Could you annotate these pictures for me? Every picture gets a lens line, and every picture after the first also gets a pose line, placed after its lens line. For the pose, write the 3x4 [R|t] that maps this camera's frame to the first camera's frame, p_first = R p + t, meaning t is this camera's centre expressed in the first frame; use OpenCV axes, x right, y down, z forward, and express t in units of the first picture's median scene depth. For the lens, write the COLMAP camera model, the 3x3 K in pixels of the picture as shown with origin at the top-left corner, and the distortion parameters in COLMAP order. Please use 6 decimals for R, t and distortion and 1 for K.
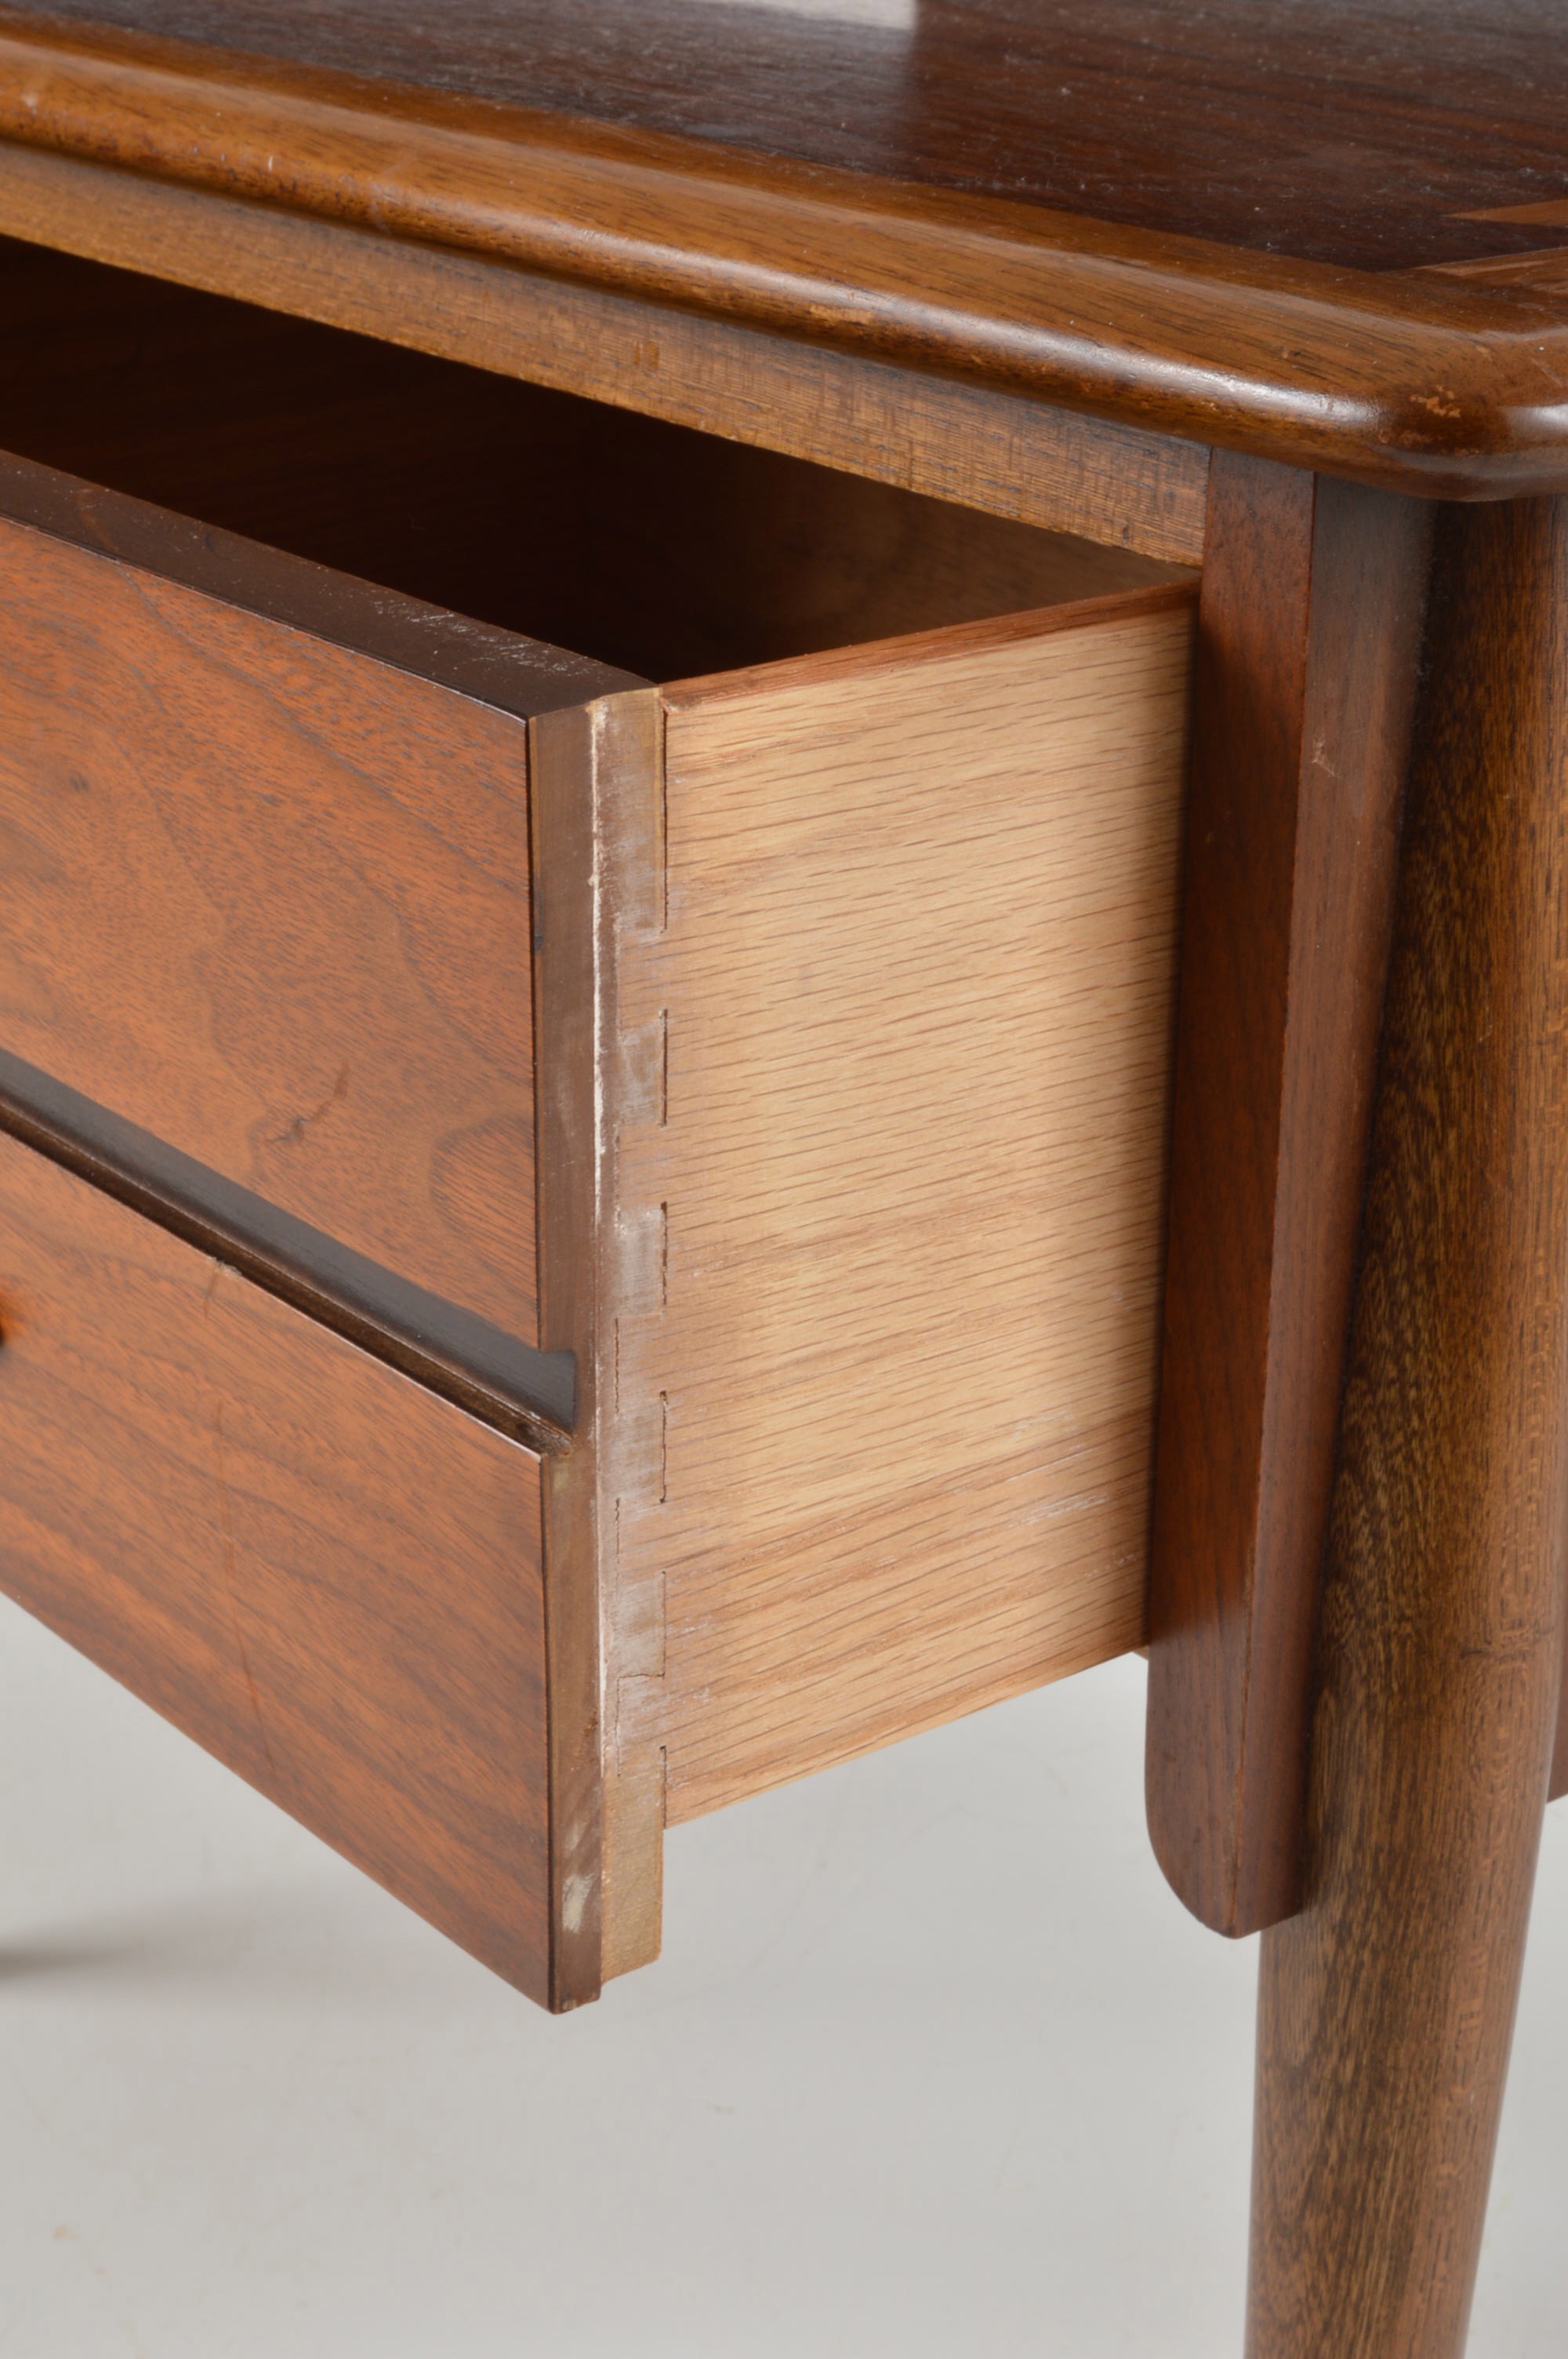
lens RADIAL K [[4085.9, 0, 784.0], [0, 4085.9, 1179.5], [0, 0, 1]] dist [0.010989, -0.049223]
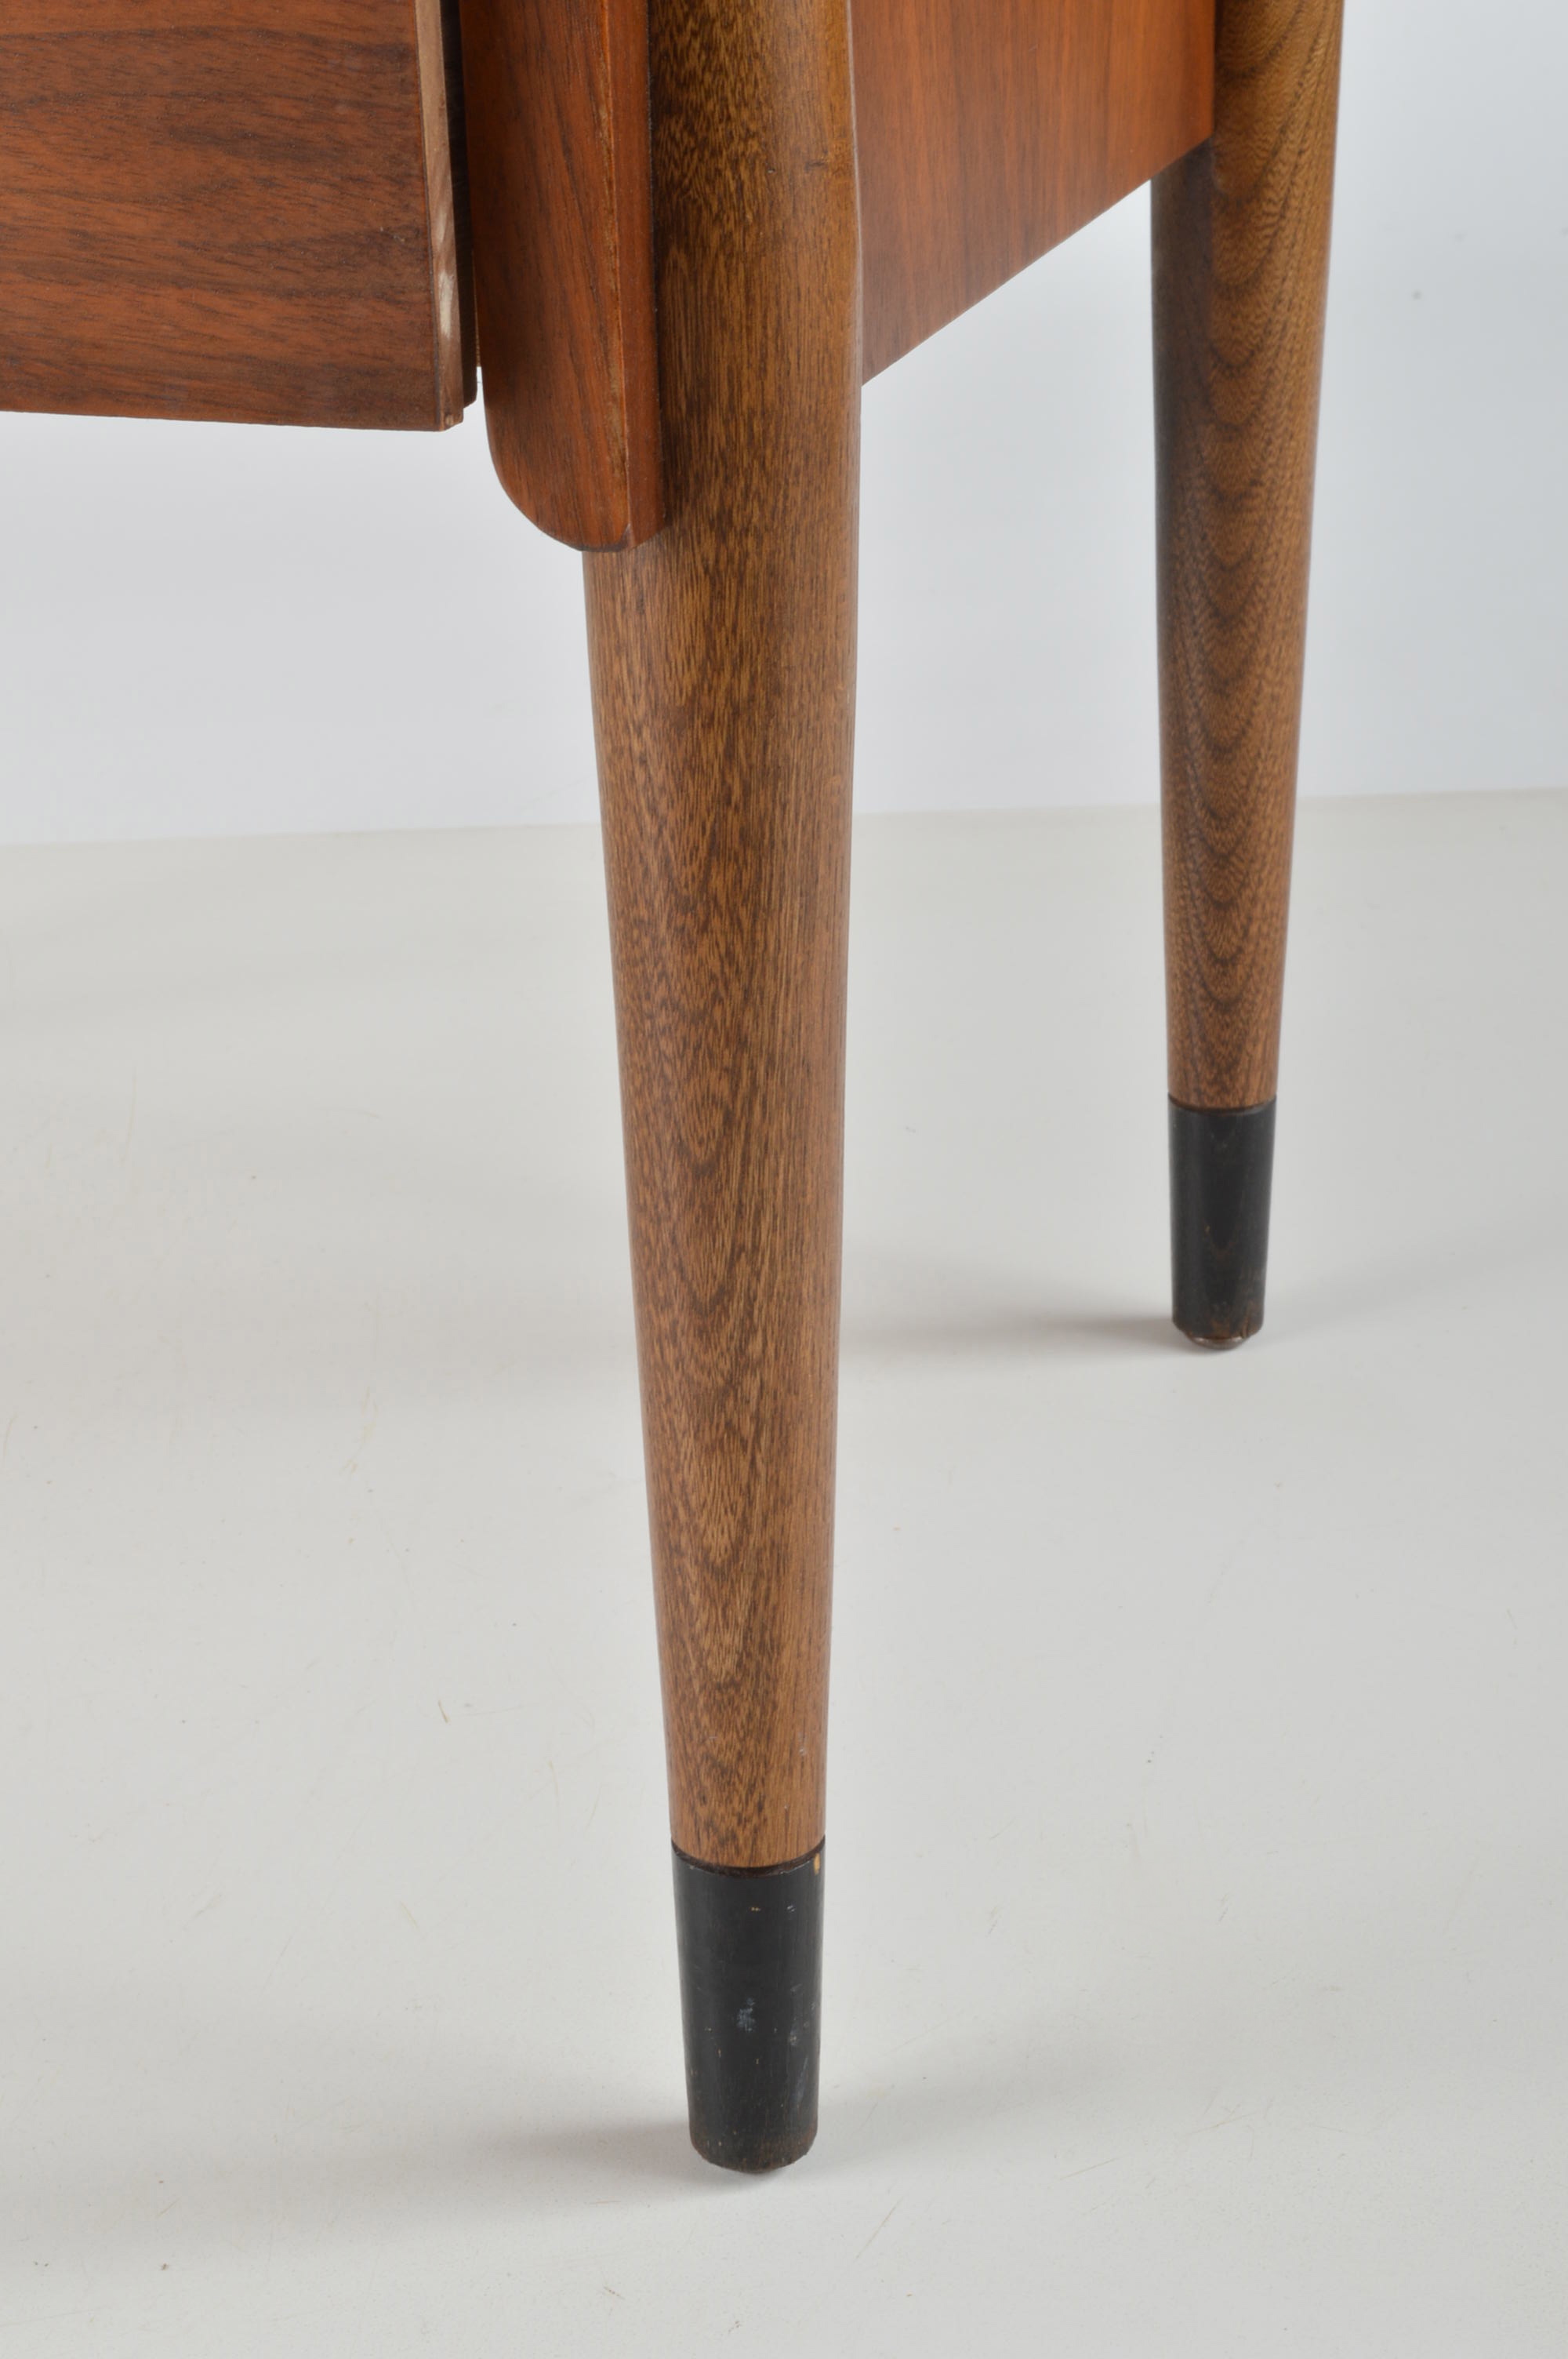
lens RADIAL K [[4085.9, 0, 784.0], [0, 4085.9, 1179.5], [0, 0, 1]] dist [0.010989, -0.049223]
pose [[0.825621, -0.247564, 0.507014, -0.384219], [0.239843, 0.967361, 0.081783, 0.266680], [-0.510712, 0.054082, 0.858049, 0.193562]]
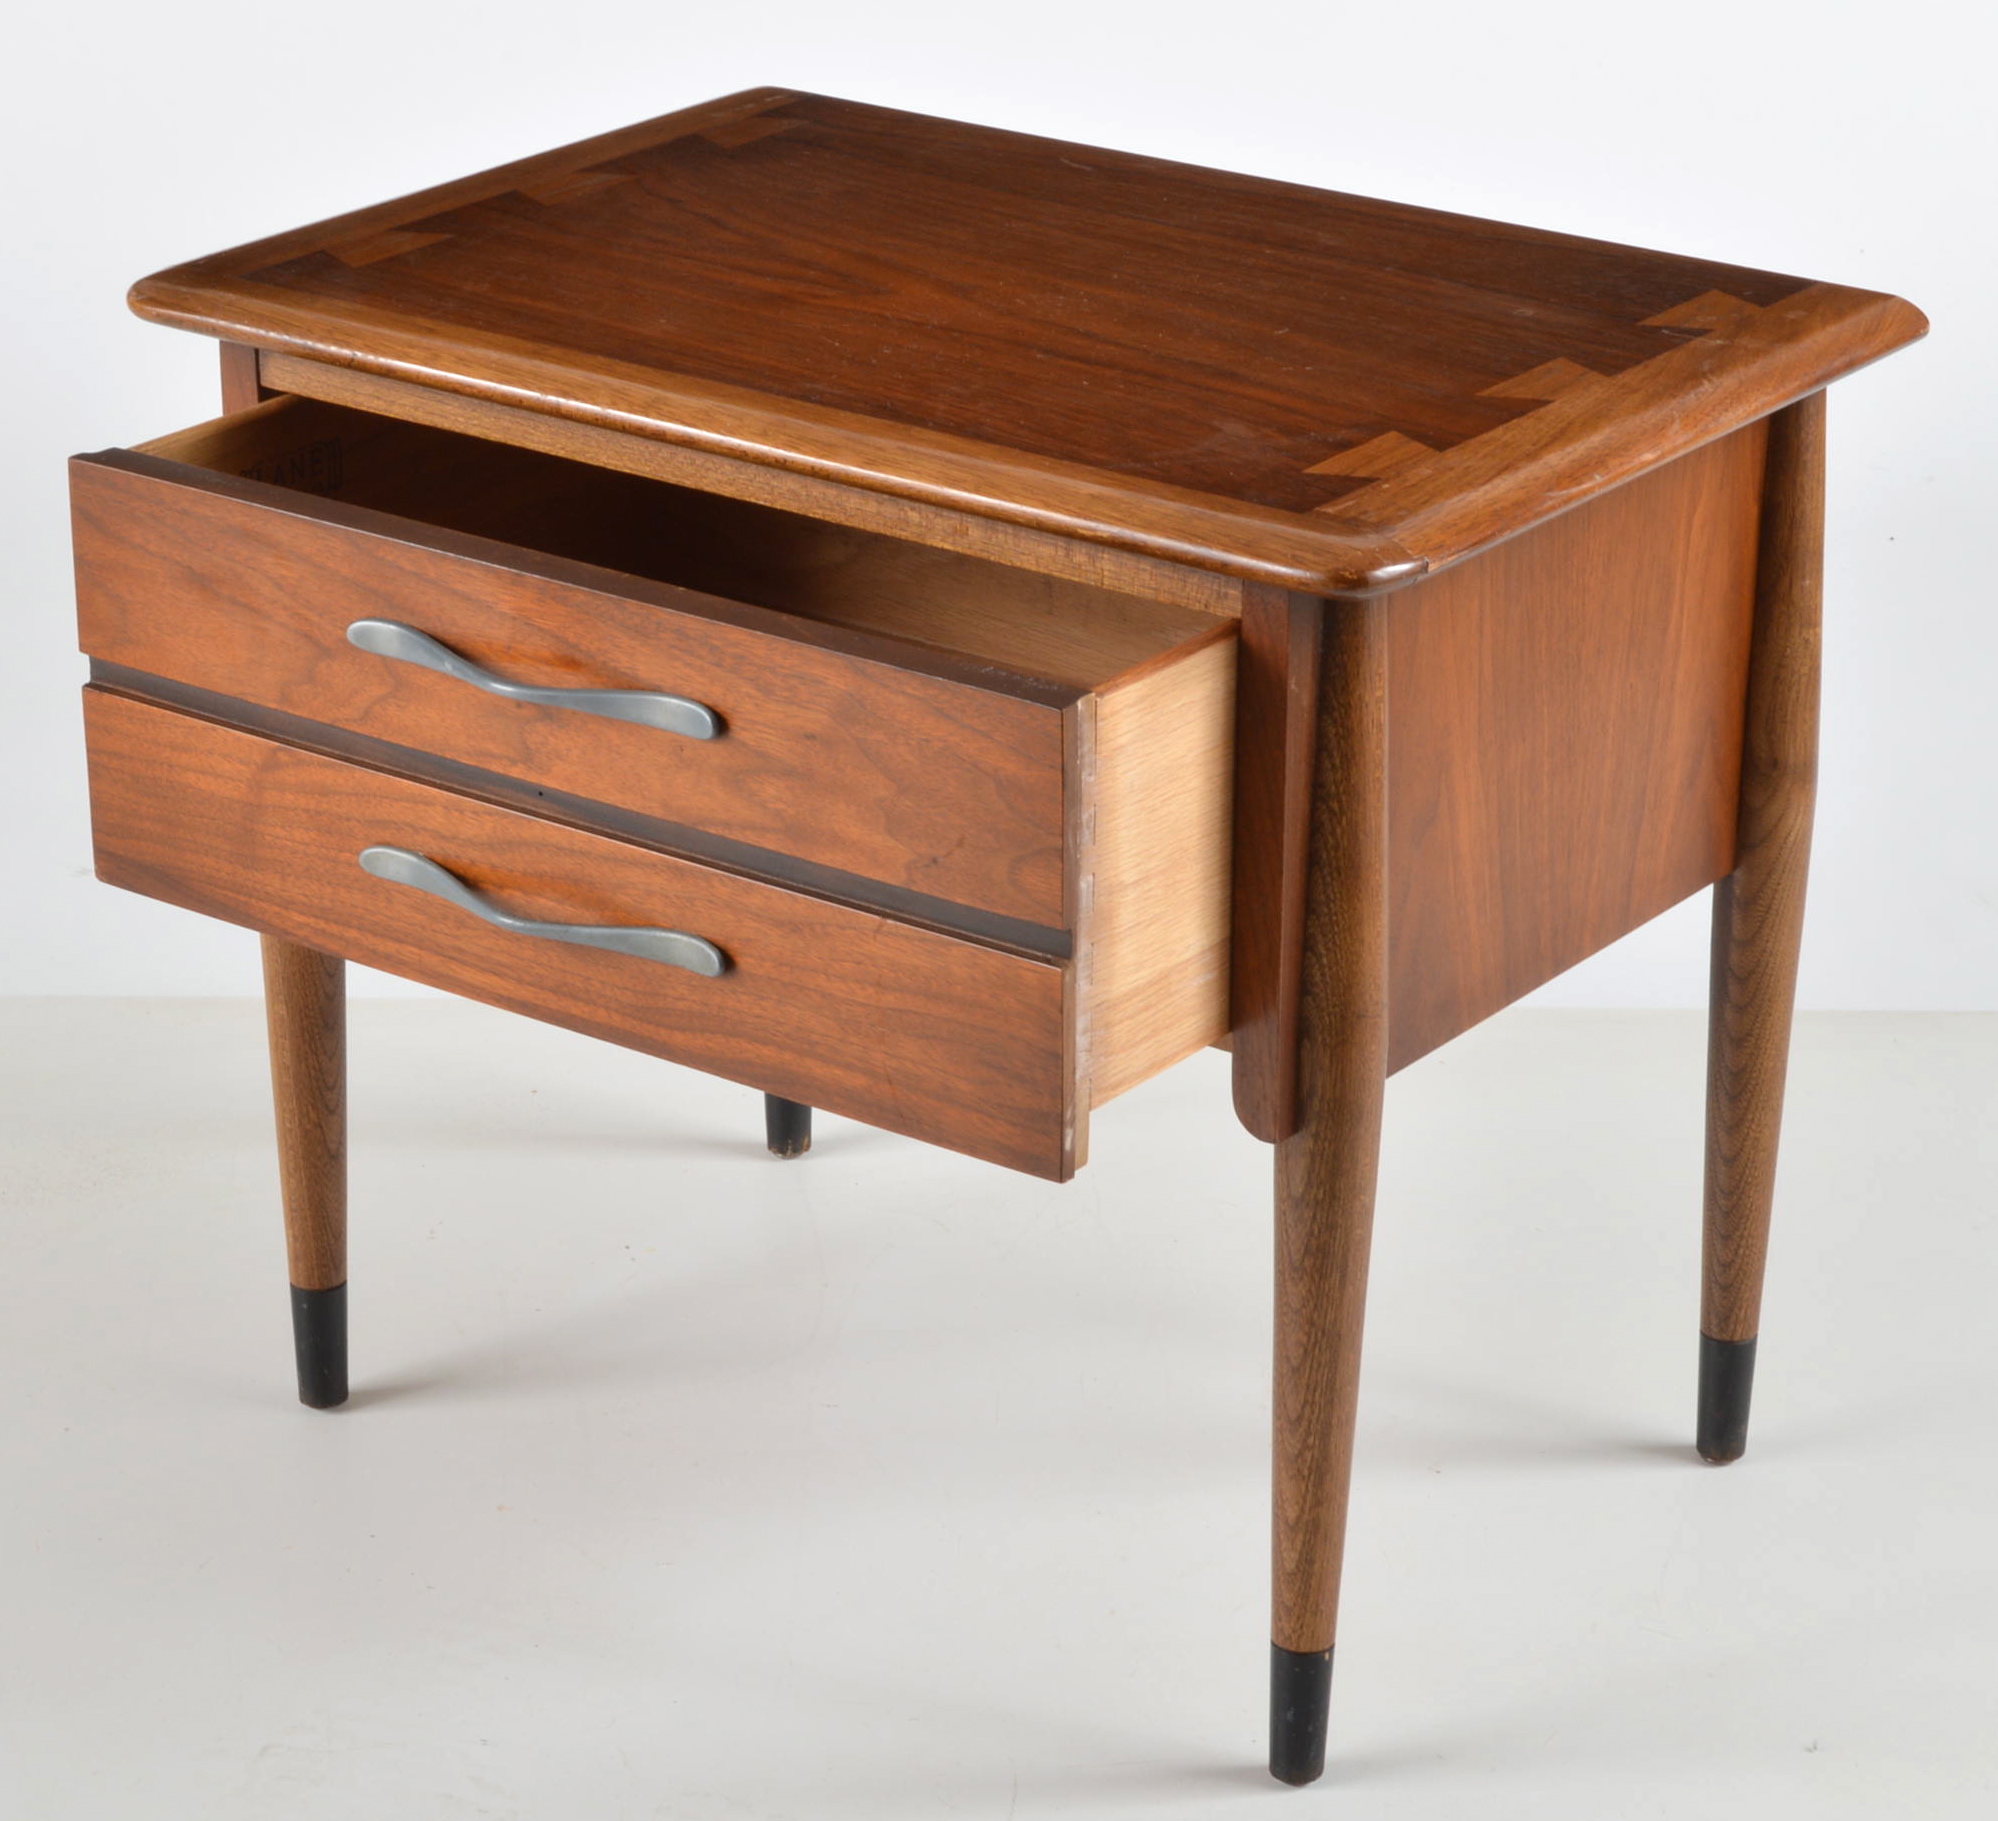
lens RADIAL K [[5268.3, 0, 999.0], [0, 5268.3, 910.5], [0, 0, 1]] dist [-0.027237, 0.119702]
pose [[0.961835, -0.107772, 0.251512, -0.885741], [0.105424, 0.994165, 0.022833, -0.051223], [-0.252505, 0.004553, 0.967585, -2.173617]]
